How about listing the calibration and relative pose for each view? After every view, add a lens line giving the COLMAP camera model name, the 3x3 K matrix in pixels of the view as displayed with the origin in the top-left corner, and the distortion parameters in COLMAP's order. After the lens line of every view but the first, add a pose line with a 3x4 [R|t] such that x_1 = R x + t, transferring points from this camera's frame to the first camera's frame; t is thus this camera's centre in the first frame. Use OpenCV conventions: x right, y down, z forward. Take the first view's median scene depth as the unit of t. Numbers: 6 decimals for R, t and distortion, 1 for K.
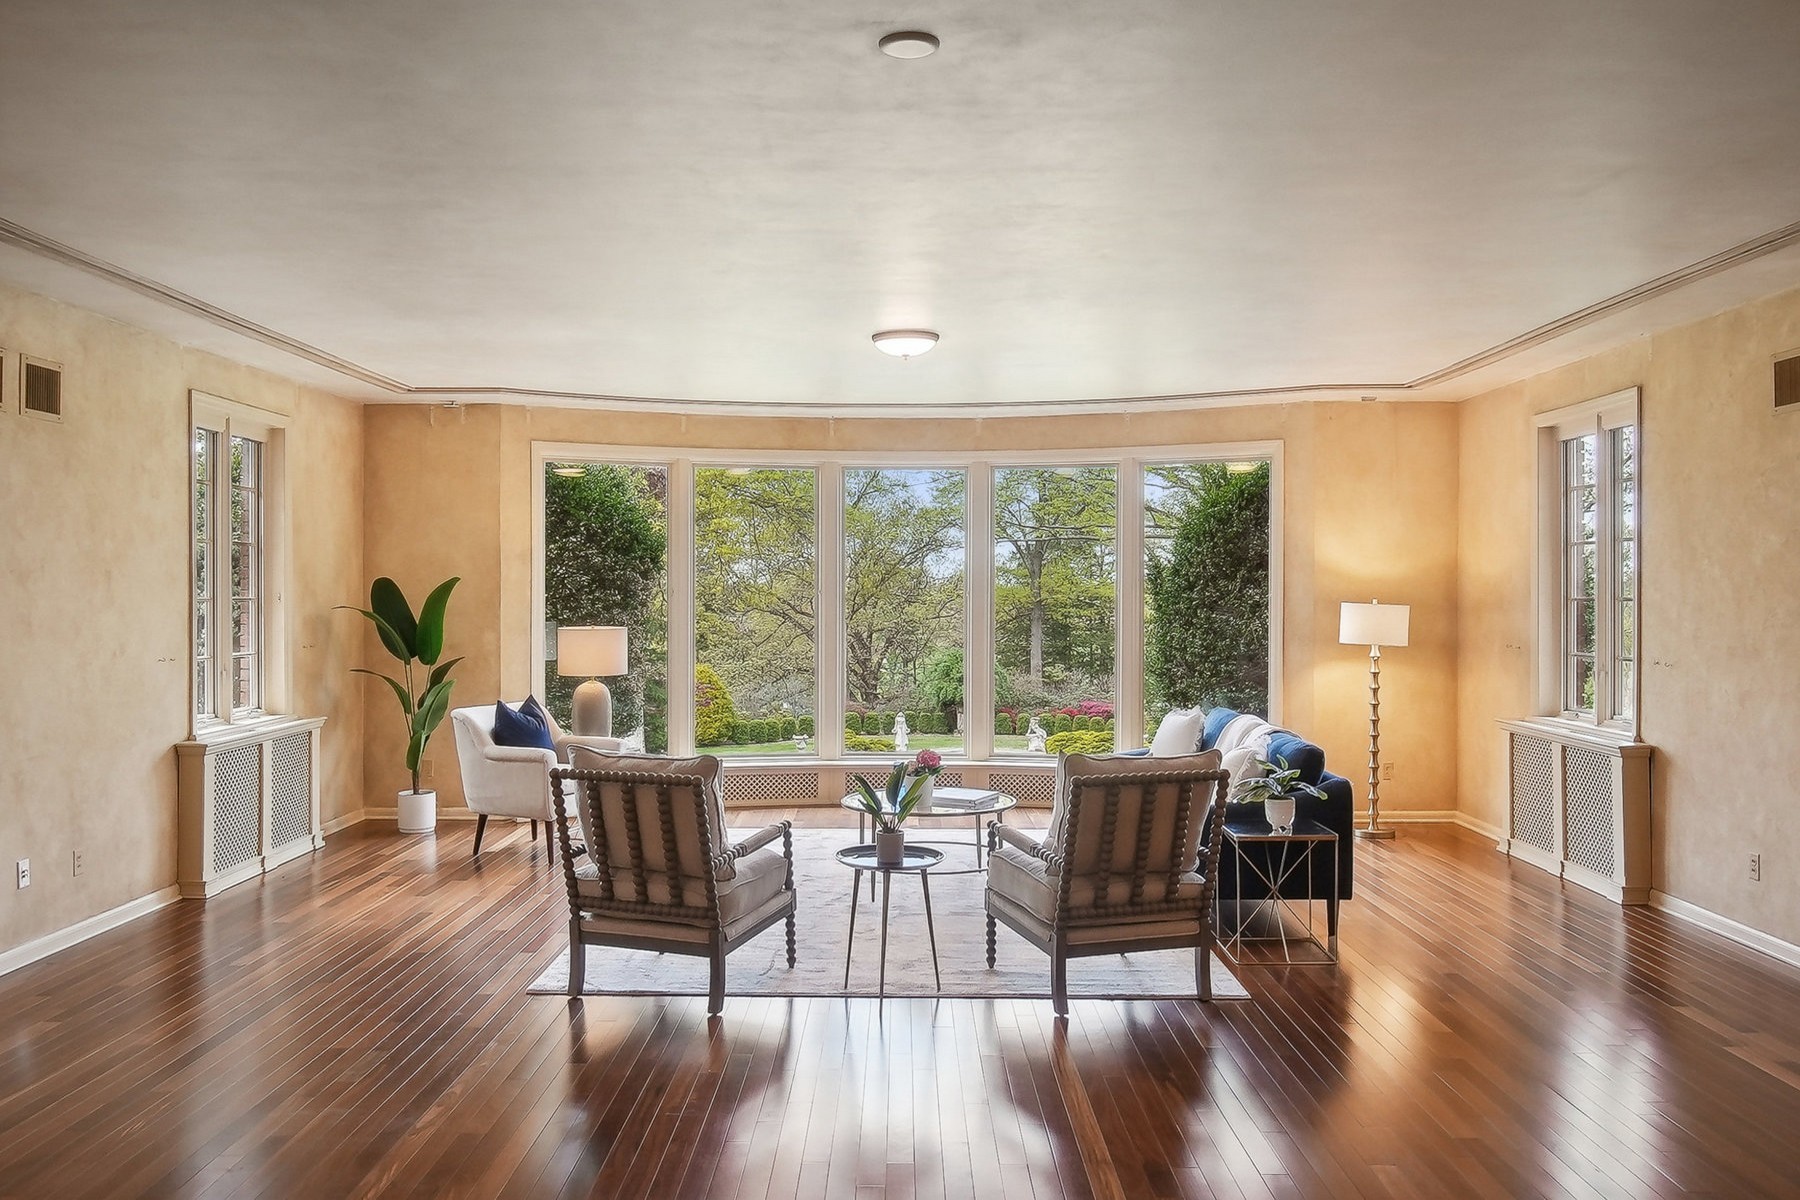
lens RADIAL K [[1383.6, 0, 898.4], [0, 1383.6, 596.0], [0, 0, 1]] dist [0.018311, 0.001603]
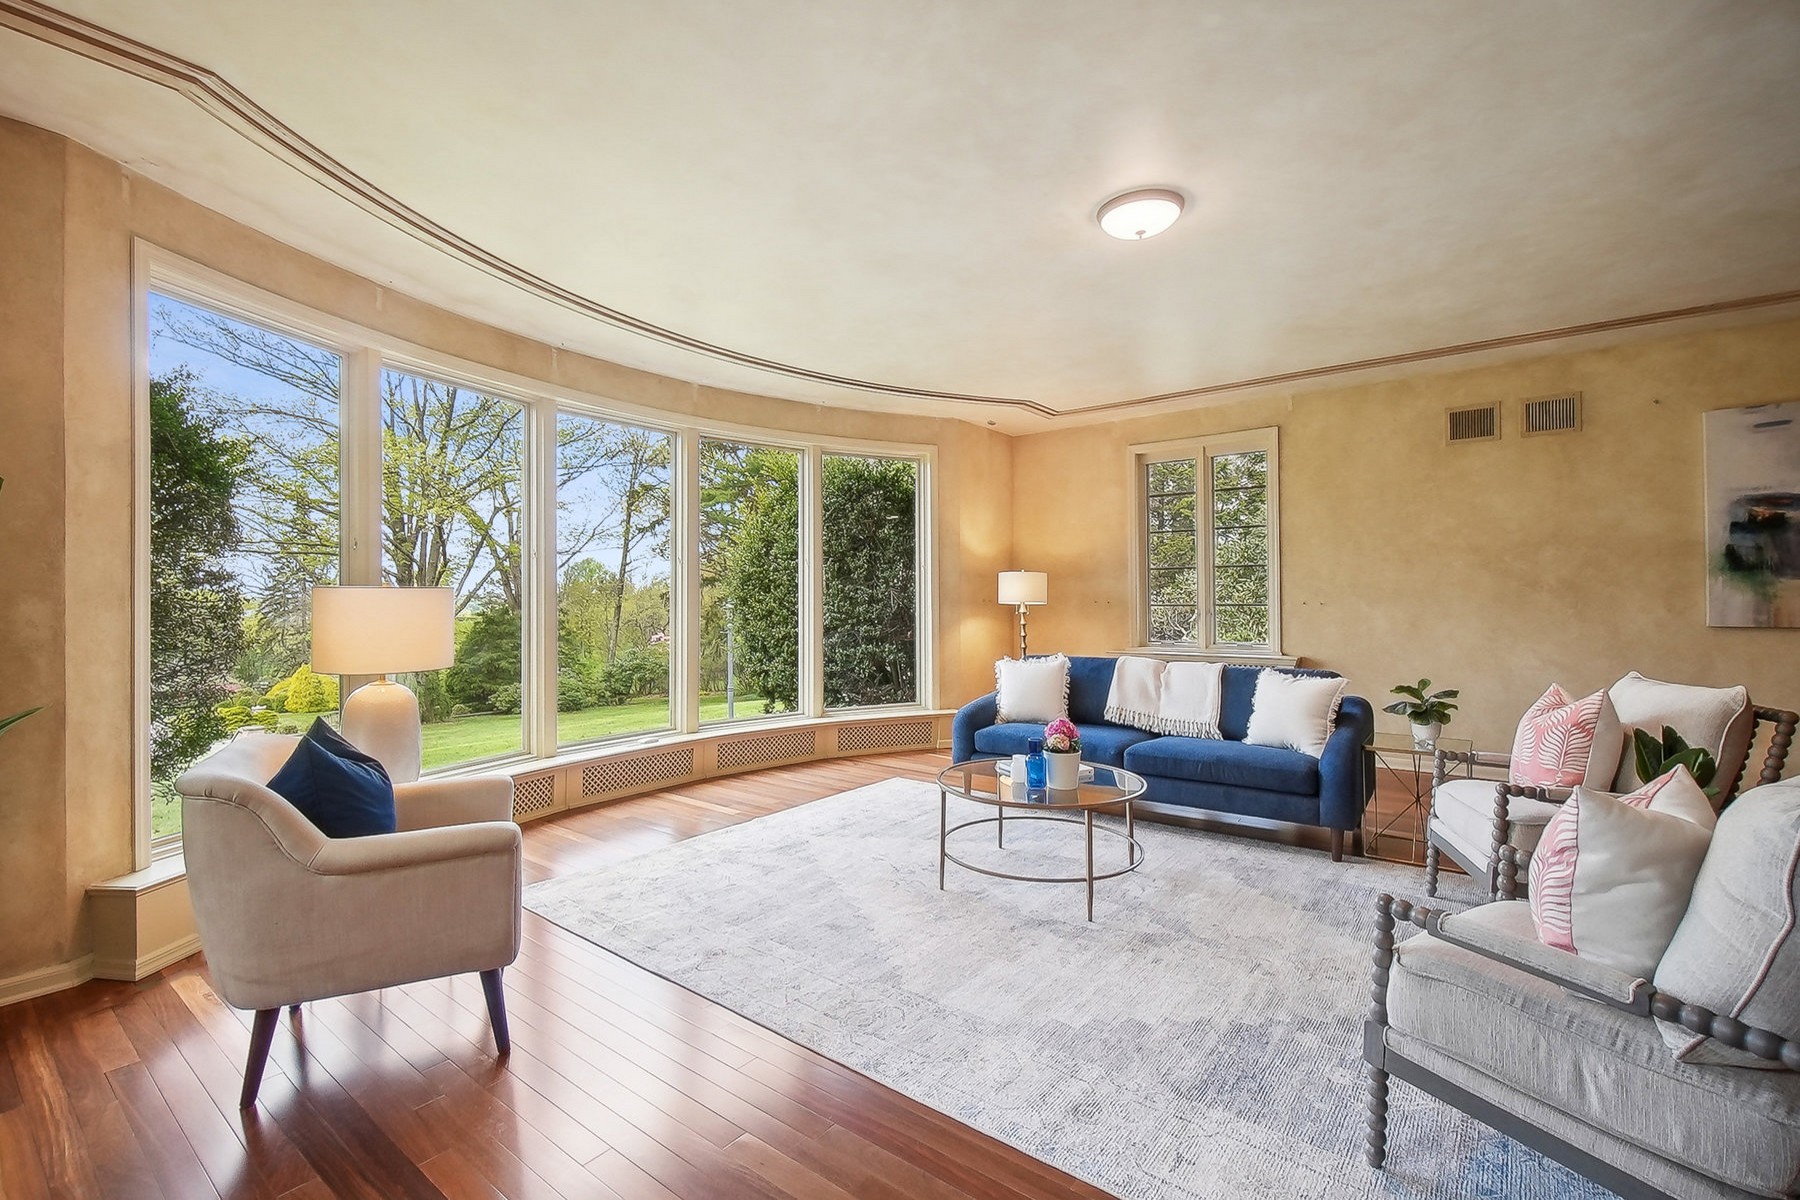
lens RADIAL K [[799.3, 0, 900.9], [0, 799.3, 596.5], [0, 0, 1]] dist [-0.000056, 0.000557]
pose [[0.612658, -0.003716, 0.790339, -0.329986], [0.012719, 0.999906, -0.005159, 0.029453], [-0.790245, 0.013213, 0.612648, 0.592965]]
